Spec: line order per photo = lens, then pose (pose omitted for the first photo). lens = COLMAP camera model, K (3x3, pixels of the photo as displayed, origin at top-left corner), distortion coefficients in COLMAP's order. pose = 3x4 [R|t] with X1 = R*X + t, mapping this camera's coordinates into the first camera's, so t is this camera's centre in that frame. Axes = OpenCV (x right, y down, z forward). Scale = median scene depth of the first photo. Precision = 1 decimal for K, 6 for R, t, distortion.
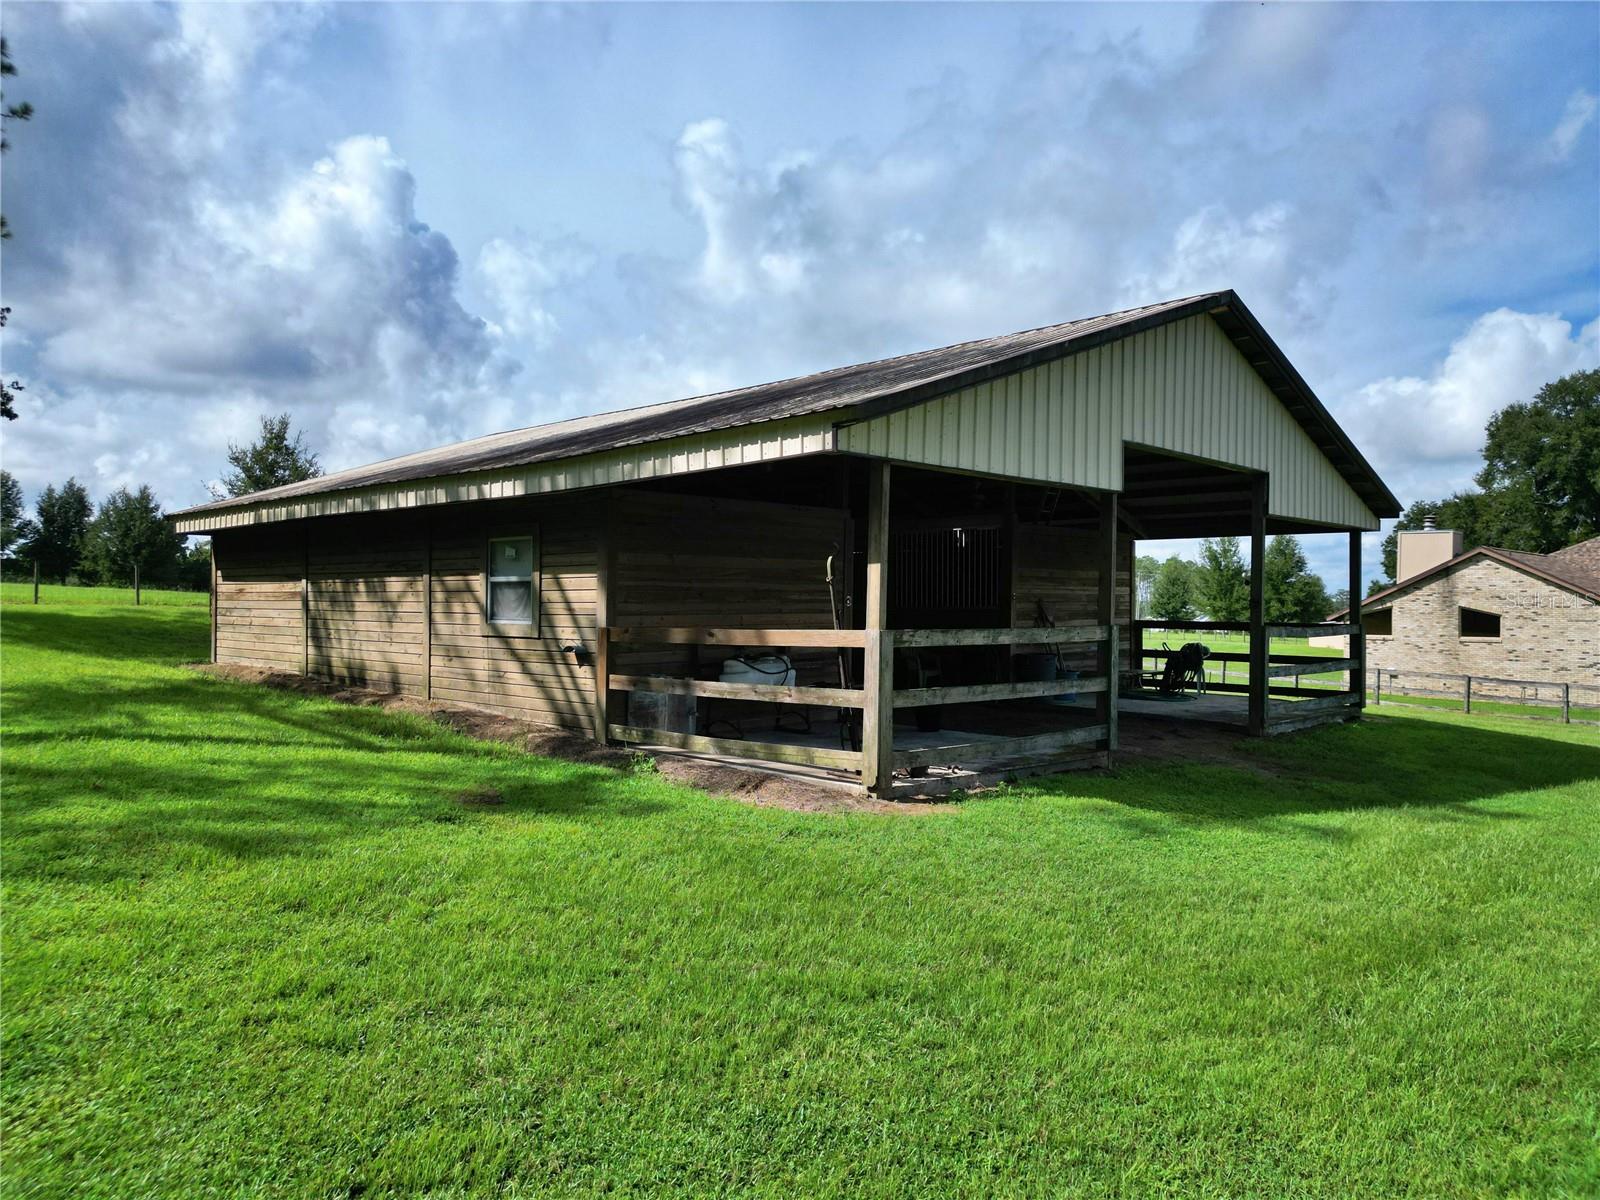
lens RADIAL K [[1116.3, 0, 790.0], [0, 1116.3, 589.4], [0, 0, 1]] dist [0.074055, -0.079171]
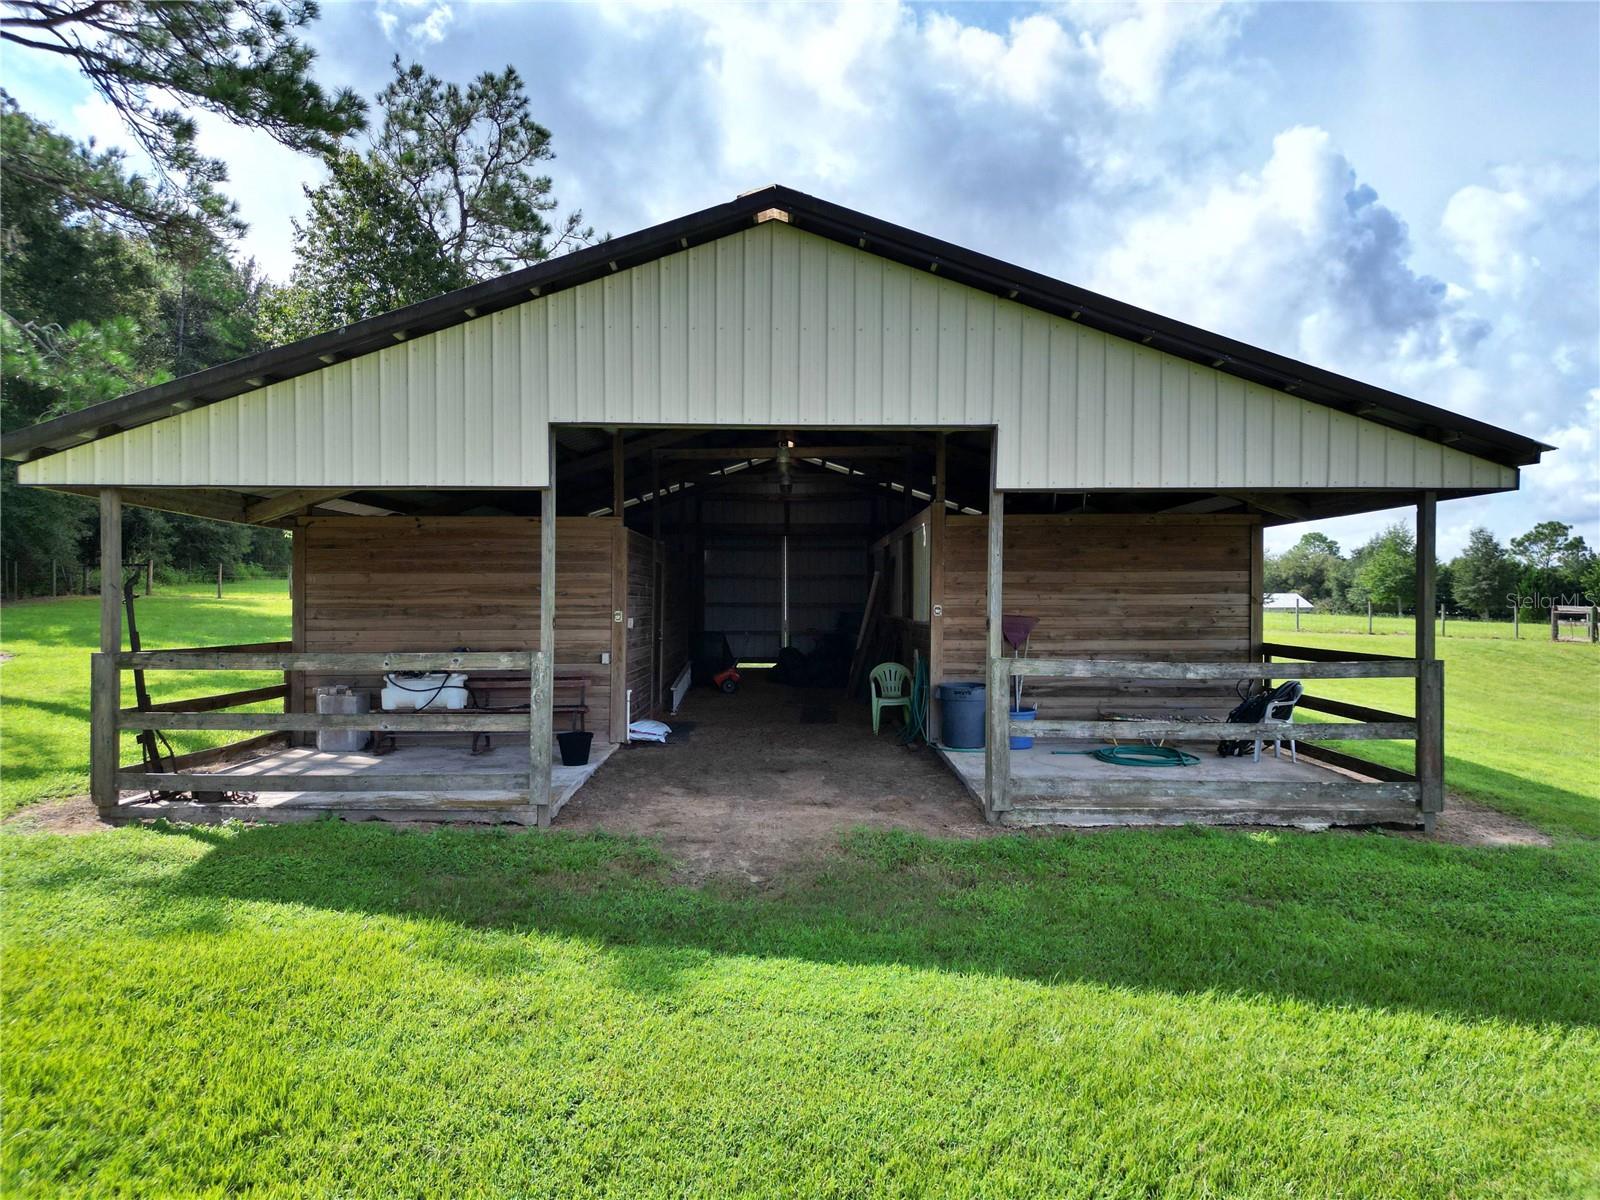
lens RADIAL K [[1123.3, 0, 794.6], [0, 1123.3, 599.8], [0, 0, 1]] dist [0.018192, -0.004094]
pose [[0.705831, -0.003683, -0.708371, 1.166266], [0.012846, 0.999889, 0.007602, -0.011624], [0.708264, -0.014466, 0.705799, 0.658162]]
